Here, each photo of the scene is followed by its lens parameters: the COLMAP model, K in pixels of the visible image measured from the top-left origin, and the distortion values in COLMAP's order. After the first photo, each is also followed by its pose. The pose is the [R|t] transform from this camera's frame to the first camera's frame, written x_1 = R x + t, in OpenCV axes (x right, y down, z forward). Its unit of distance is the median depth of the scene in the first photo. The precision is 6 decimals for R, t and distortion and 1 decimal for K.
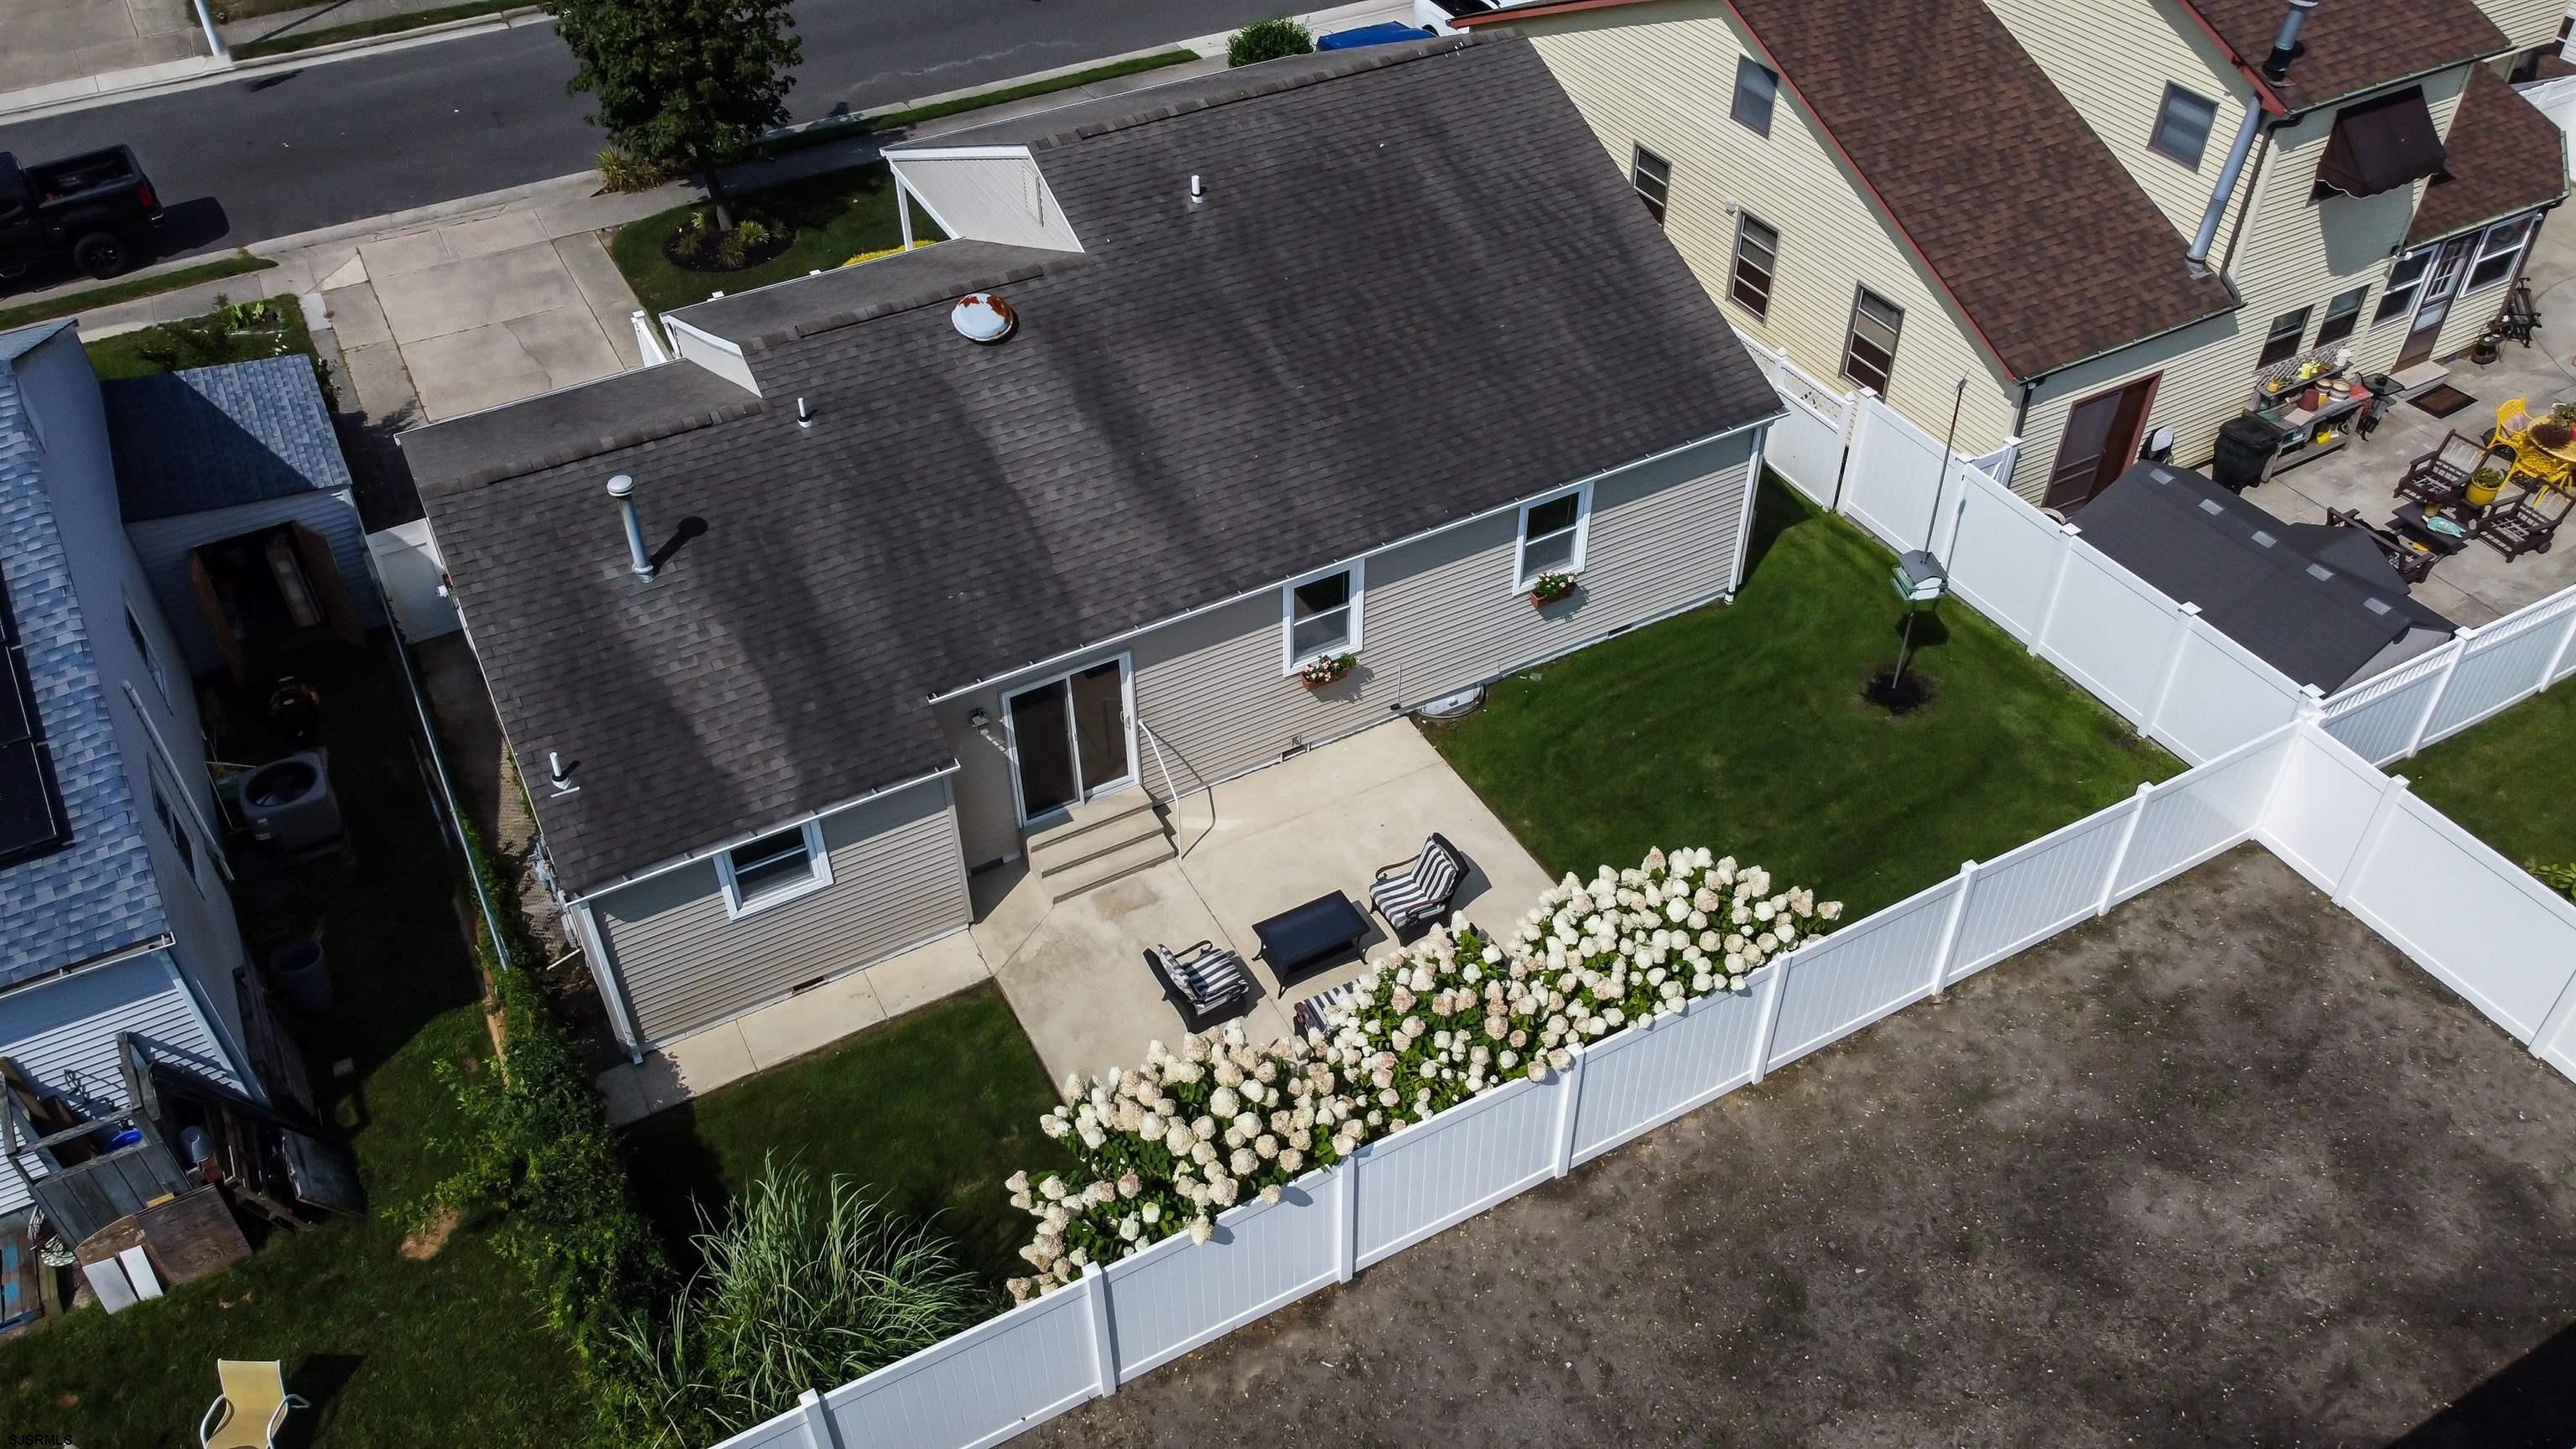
lens RADIAL K [[1962.4, 0, 1293.0], [0, 1962.4, 716.5], [0, 0, 1]] dist [0.001209, -0.006219]
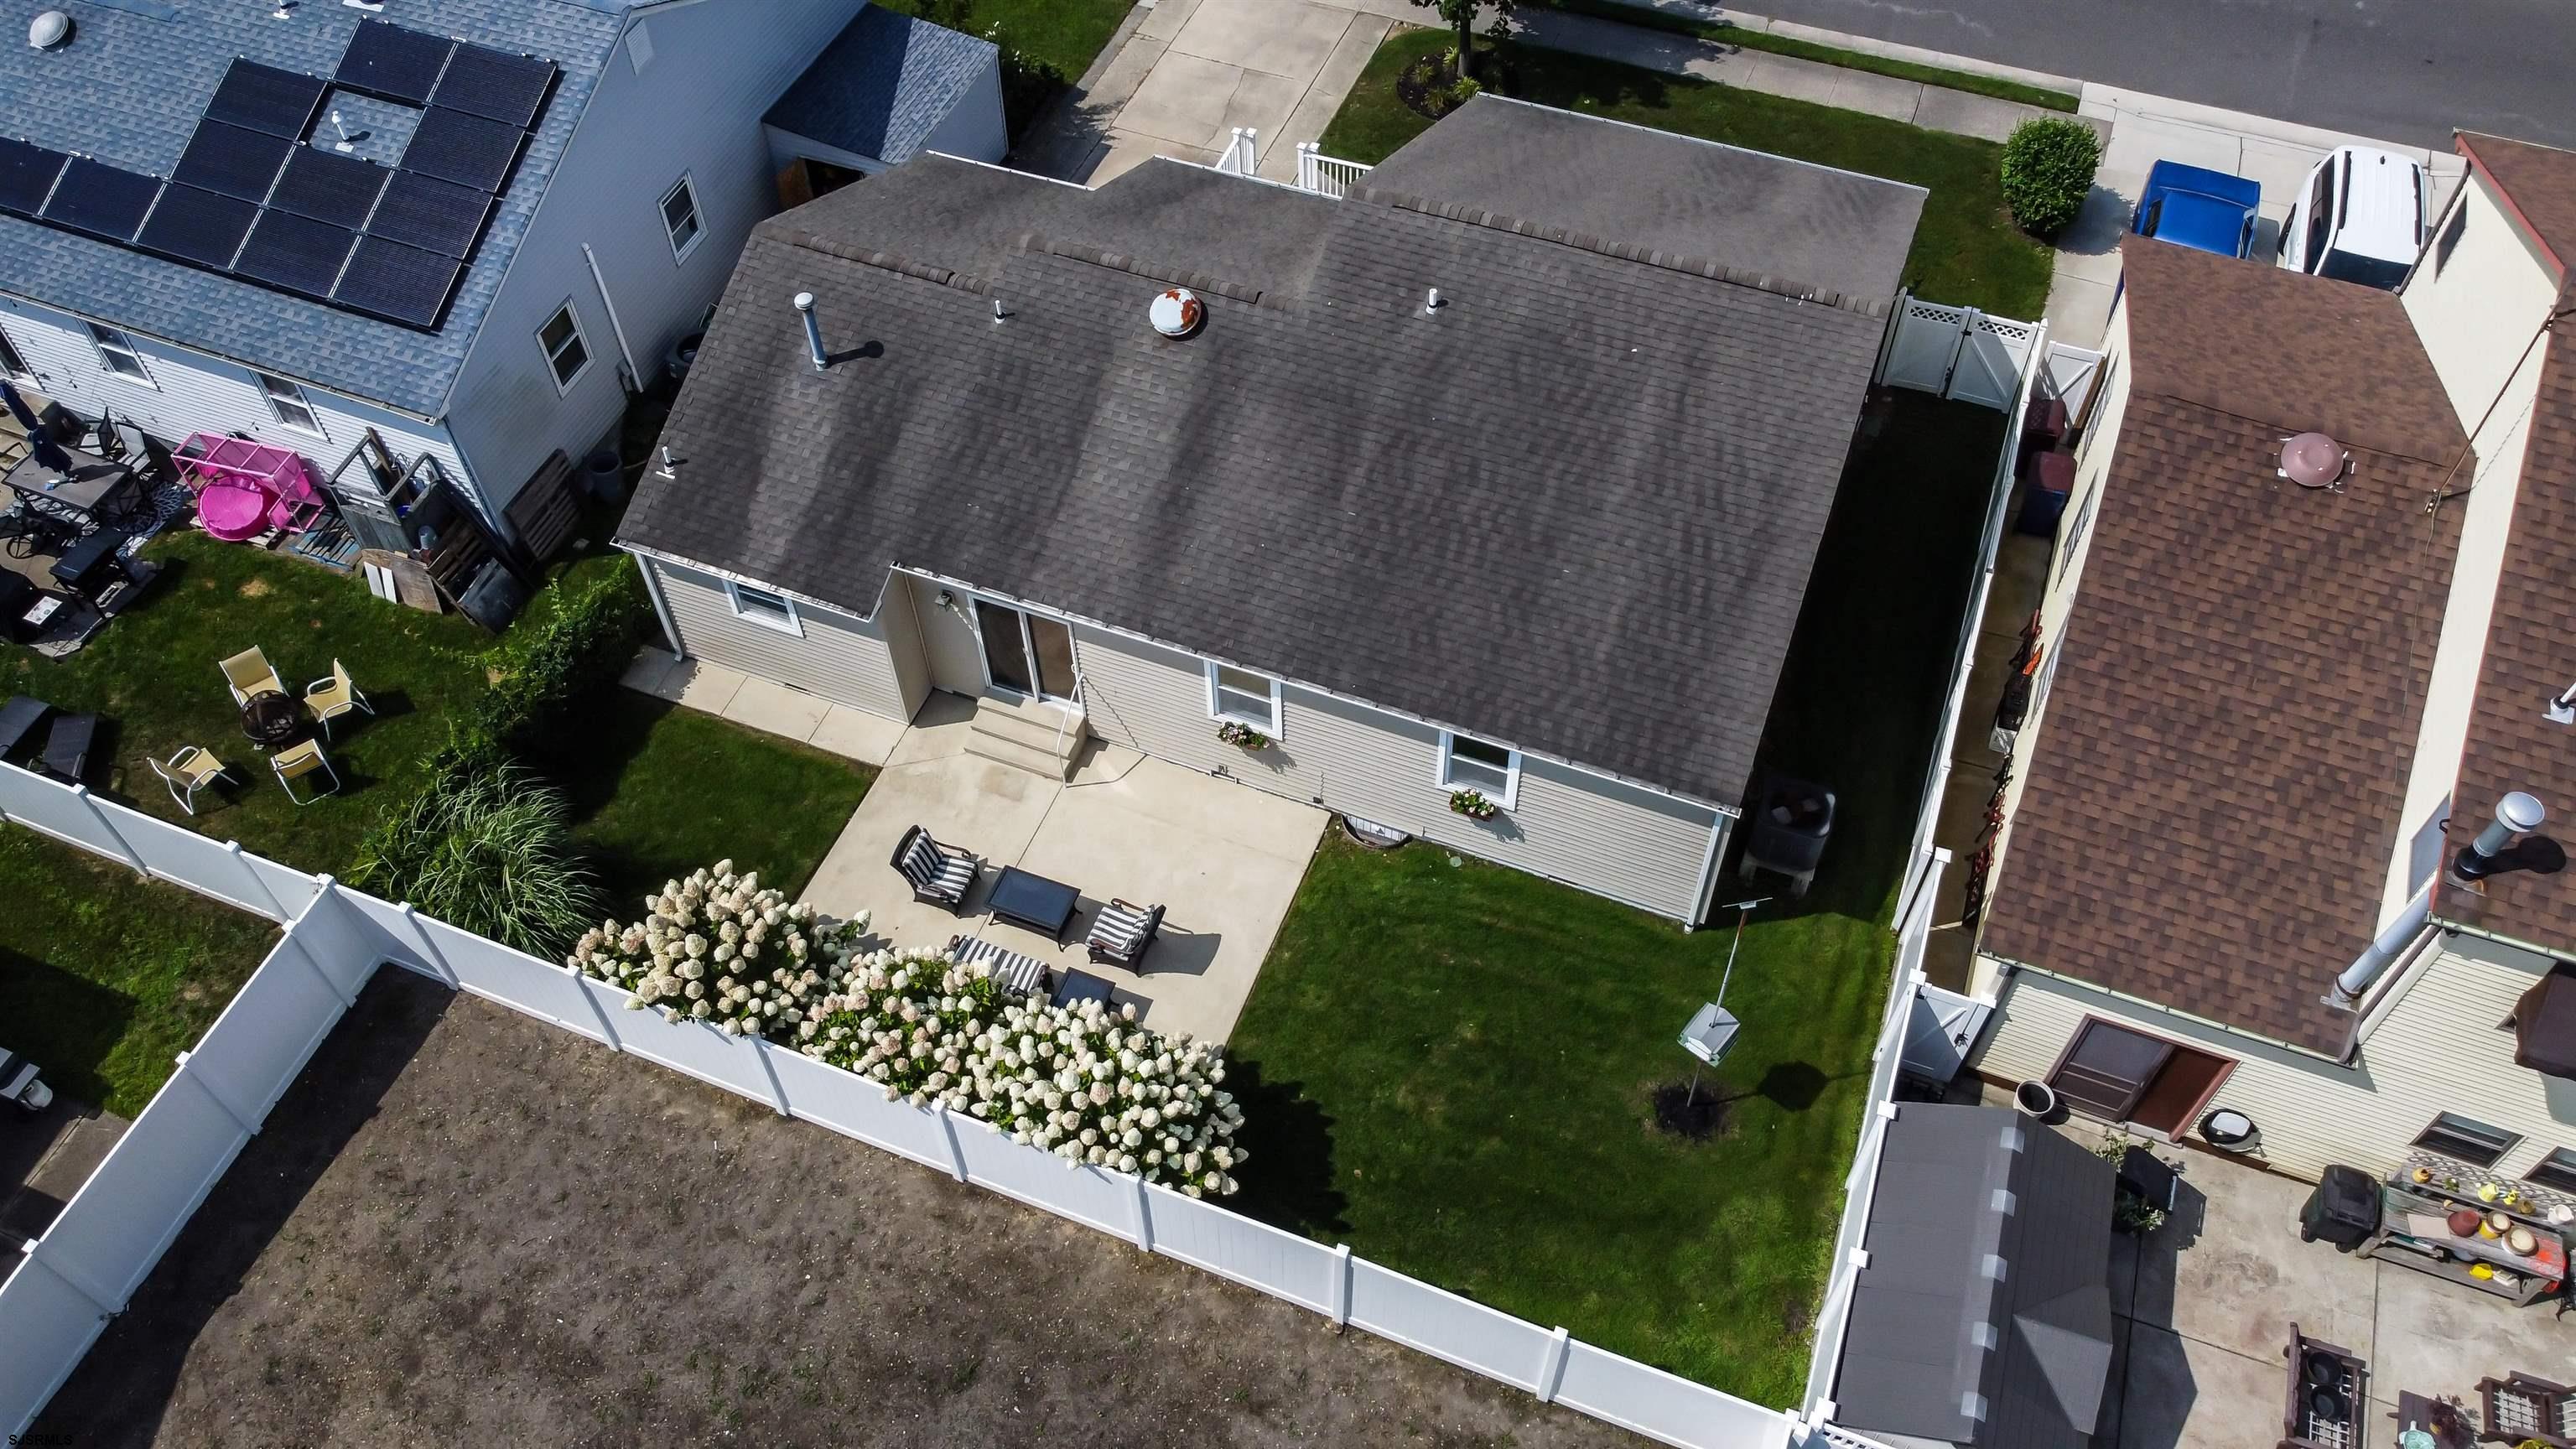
lens RADIAL K [[1962.4, 0, 1295.9], [0, 1962.4, 727.3], [0, 0, 1]] dist [0.001209, -0.006219]
pose [[0.642346, 0.606585, -0.468451, 0.577748], [-0.497414, 0.794957, 0.347308, -0.446322], [0.583070, 0.009922, 0.812361, 0.105558]]
